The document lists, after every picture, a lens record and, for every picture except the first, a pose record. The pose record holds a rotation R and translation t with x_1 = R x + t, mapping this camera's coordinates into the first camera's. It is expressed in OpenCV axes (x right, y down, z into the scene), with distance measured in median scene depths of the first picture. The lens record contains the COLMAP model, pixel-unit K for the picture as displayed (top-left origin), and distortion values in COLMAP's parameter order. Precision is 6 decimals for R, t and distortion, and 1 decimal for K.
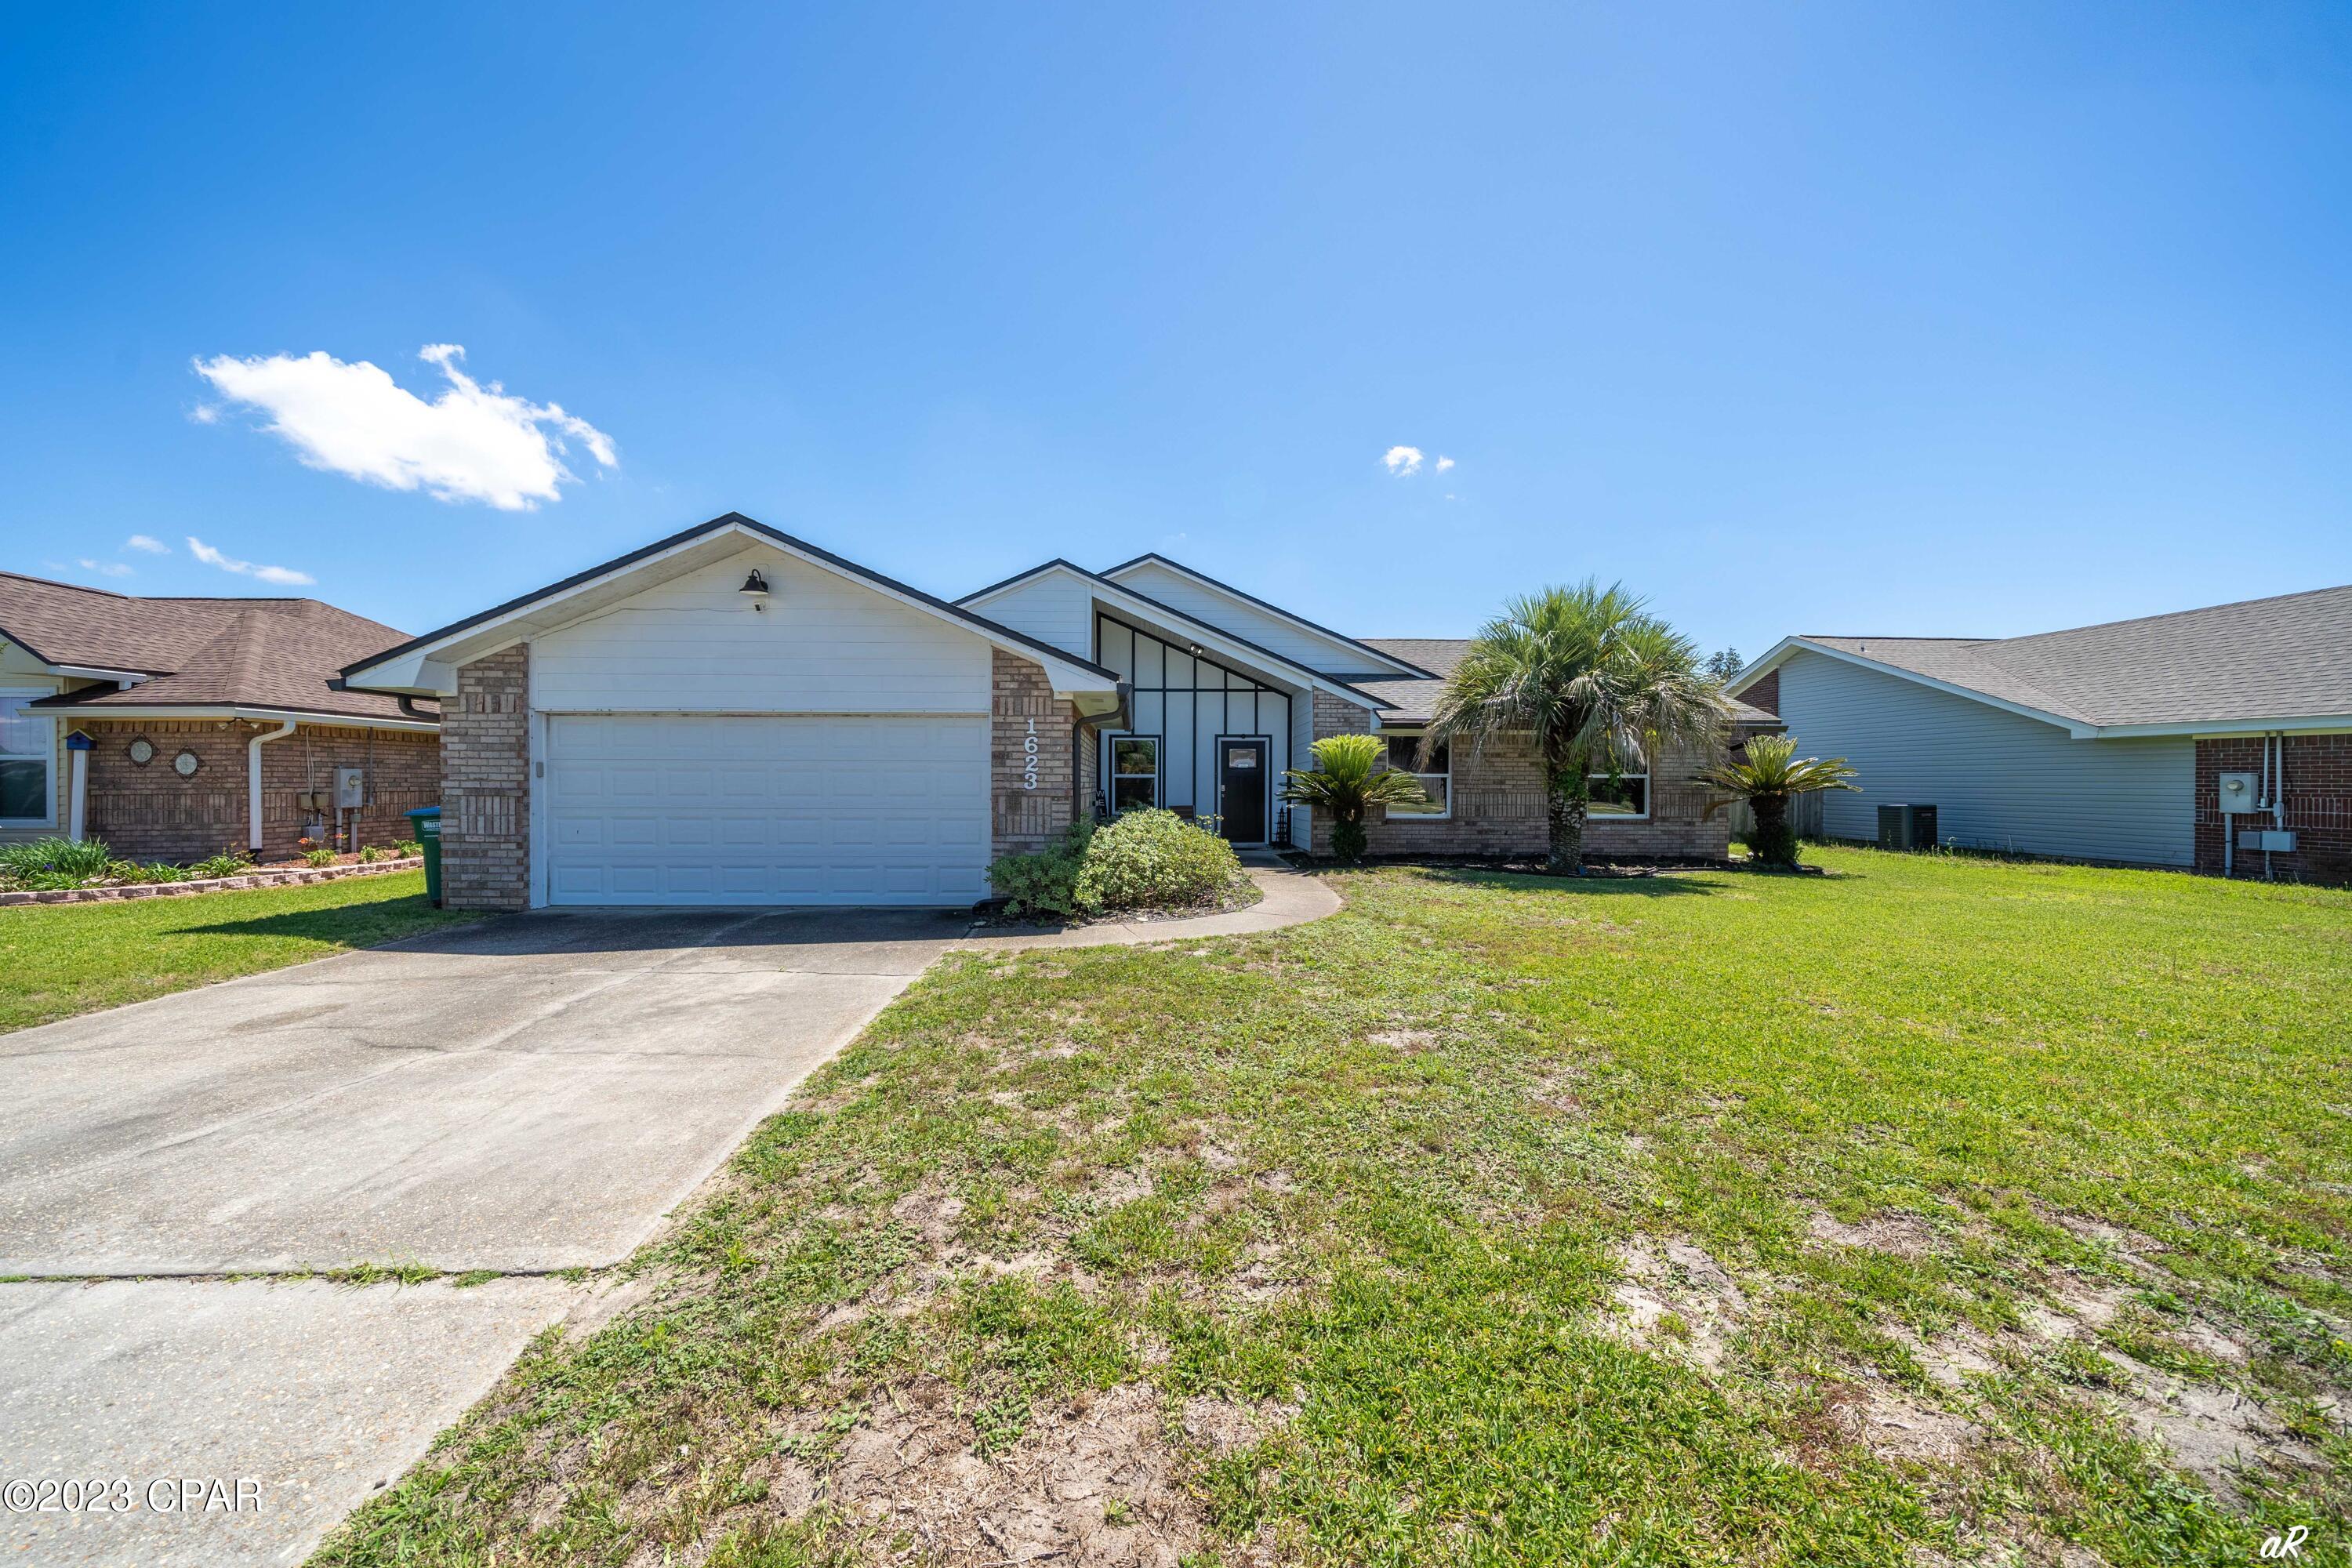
lens RADIAL K [[805.2, 0, 1182.0], [0, 805.2, 787.5], [0, 0, 1]] dist [-0.008072, -0.000227]
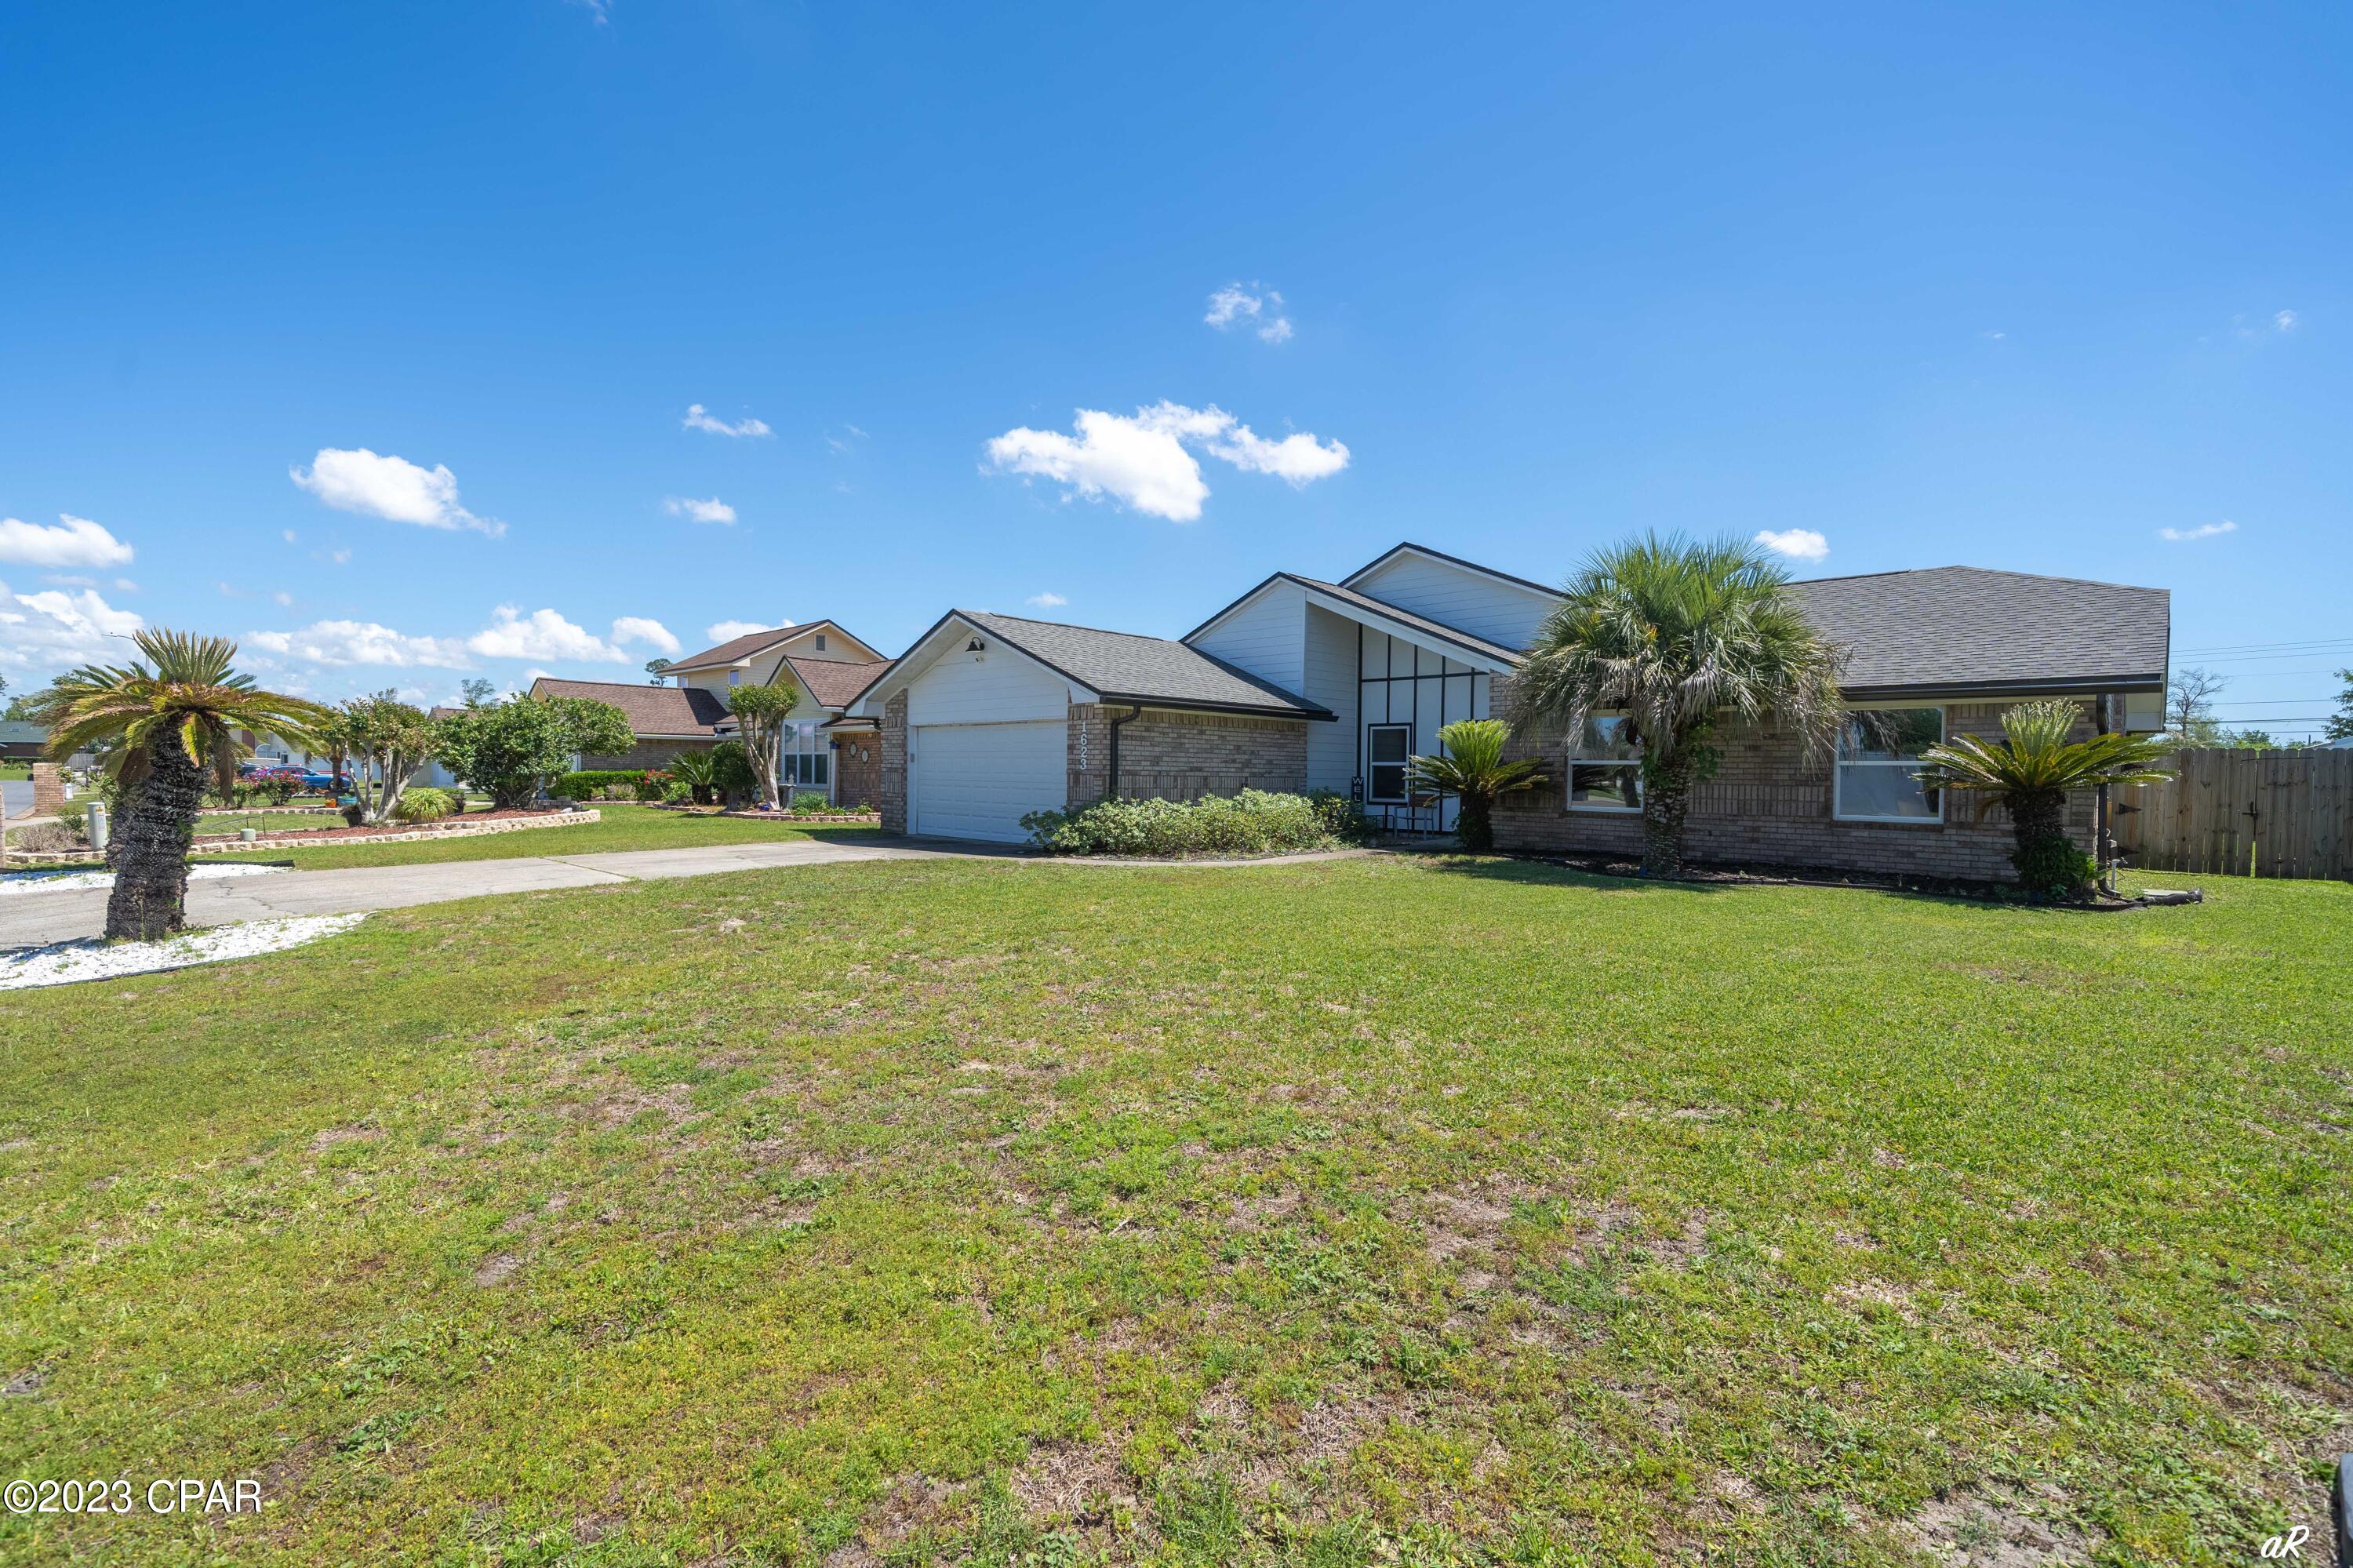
lens RADIAL K [[1075.7, 0, 1168.6], [0, 1075.7, 778.3], [0, 0, 1]] dist [-0.000207, 0.000020]
pose [[0.684000, 0.010151, -0.729412, 0.823350], [-0.015108, 0.999886, -0.000252, 0.009462], [0.729326, 0.011192, 0.684075, -0.144405]]
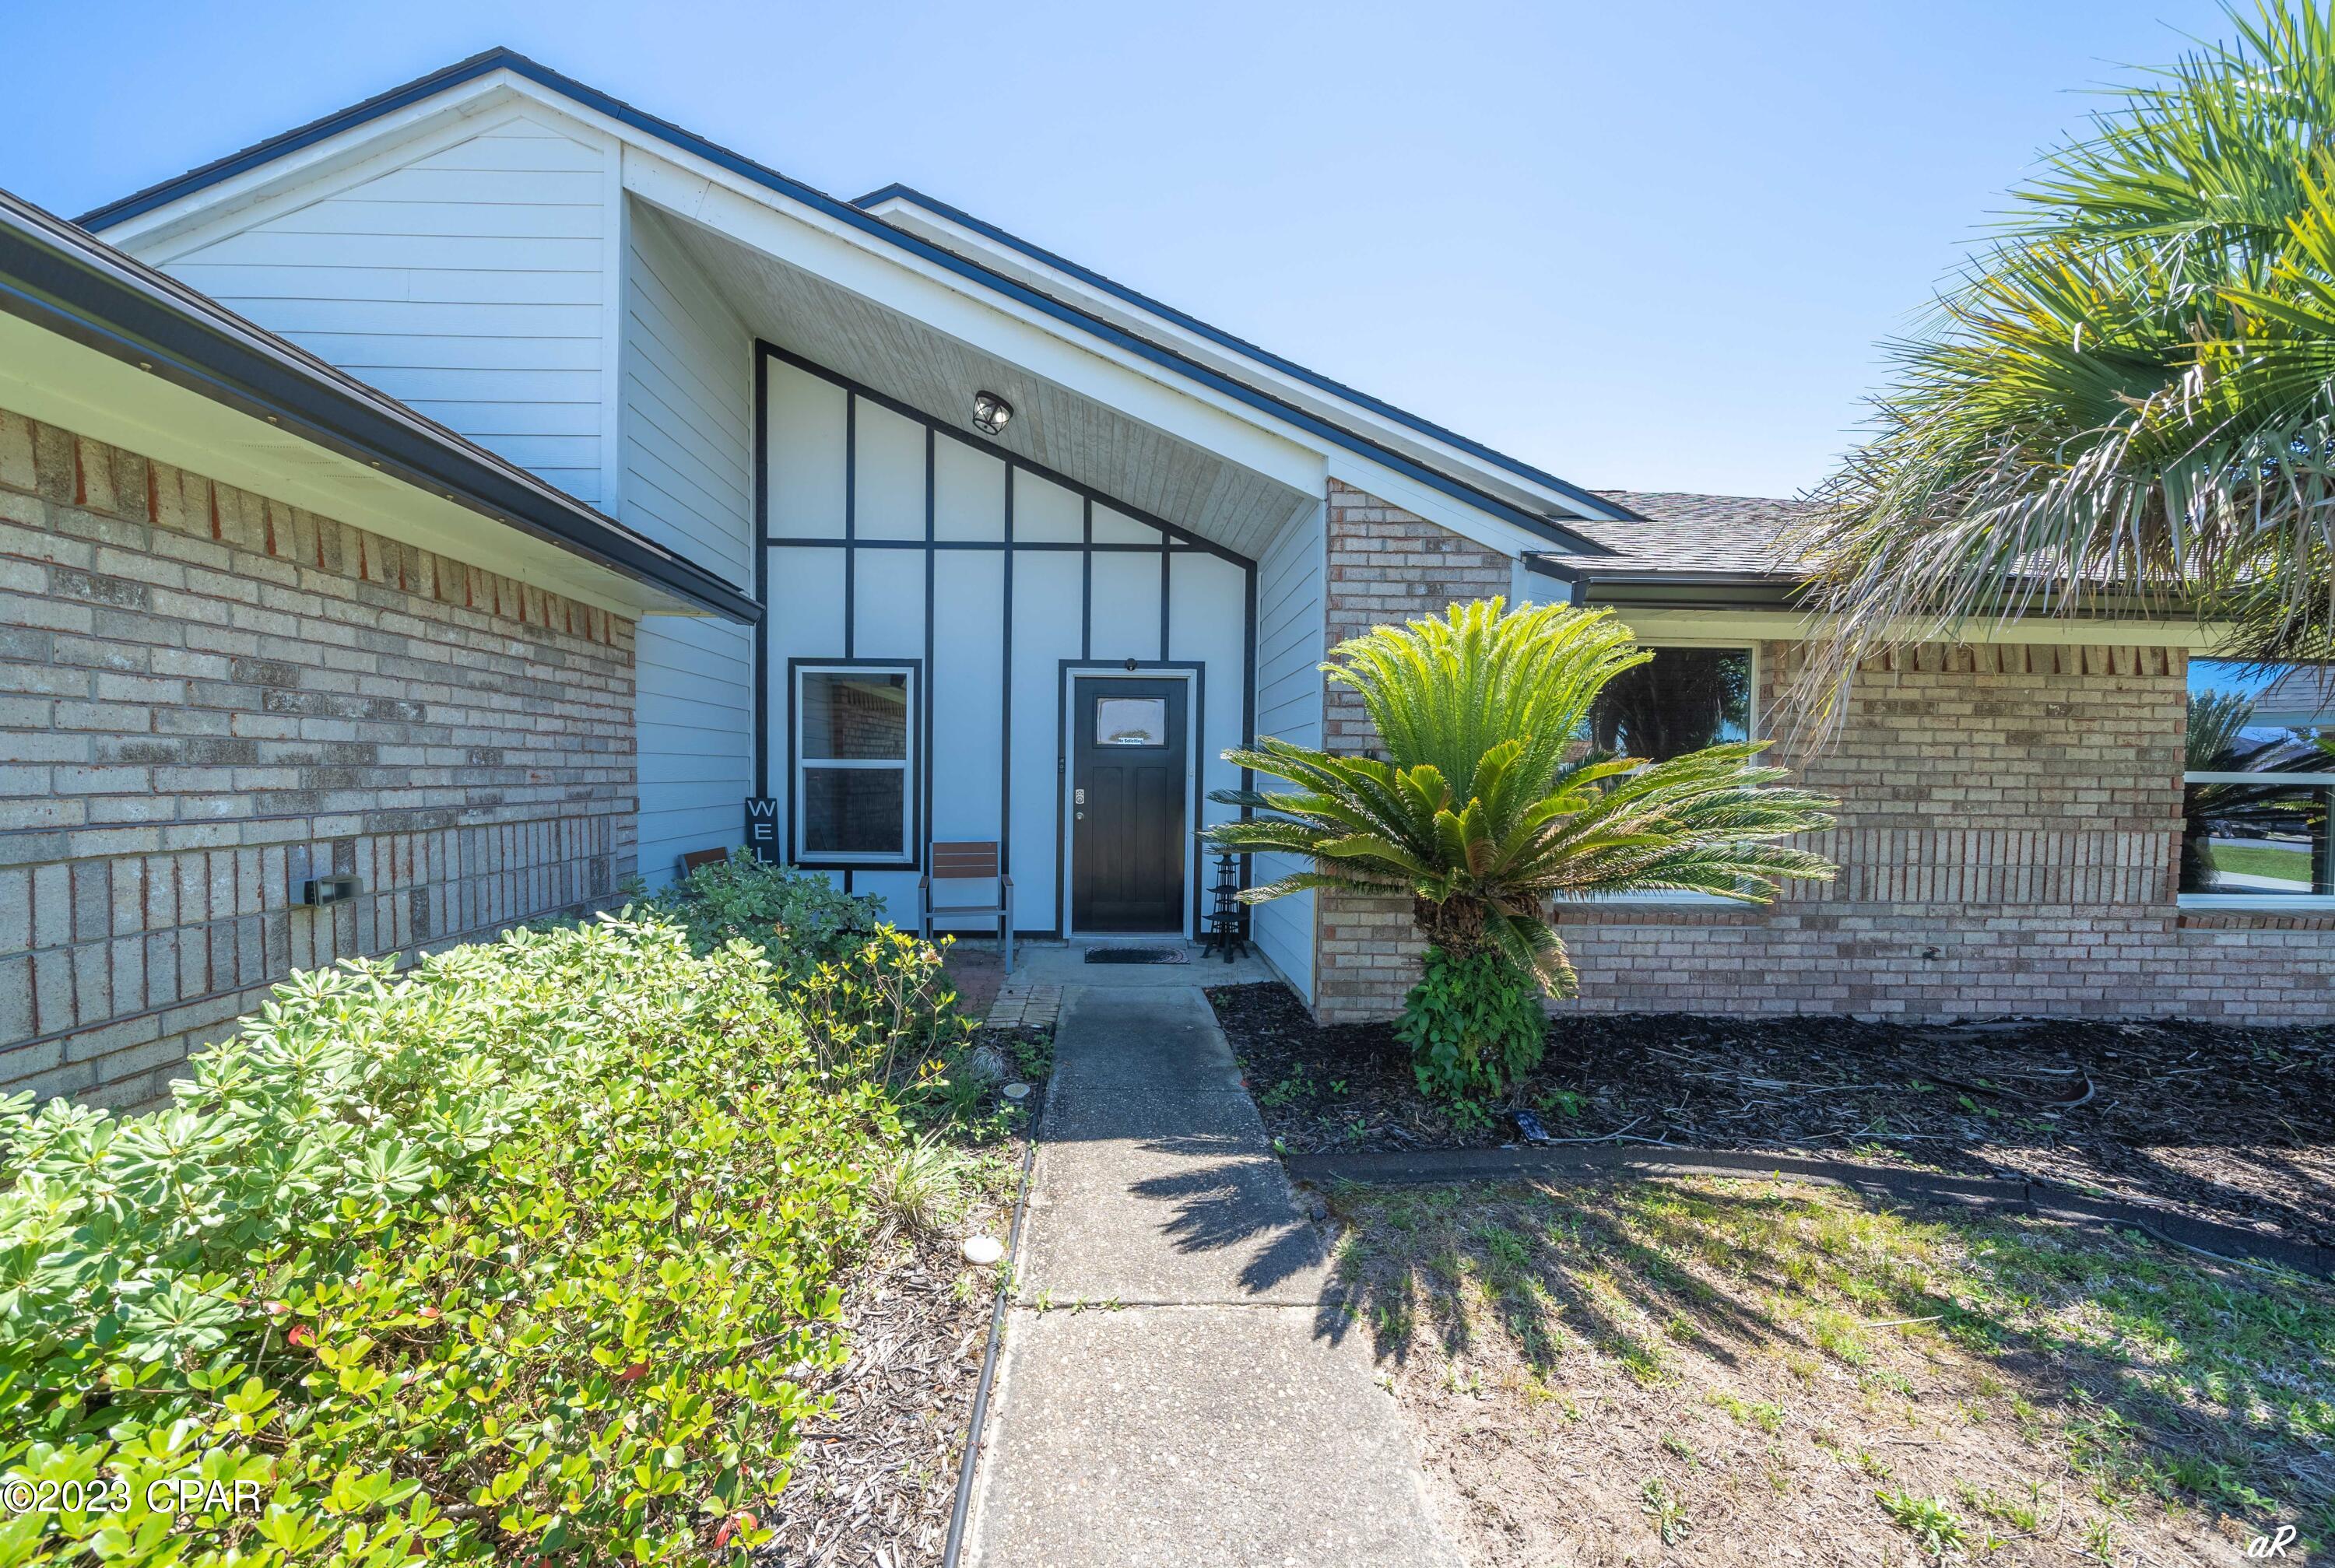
lens RADIAL K [[829.5, 0, 1112.6], [0, 829.5, 784.0], [0, 0, 1]] dist [0.000298, 0.000047]
pose [[0.999577, 0.011069, -0.026905, 0.087908], [-0.010718, 0.999856, 0.013177, -0.011507], [0.027047, -0.012883, 0.999551, 0.664099]]
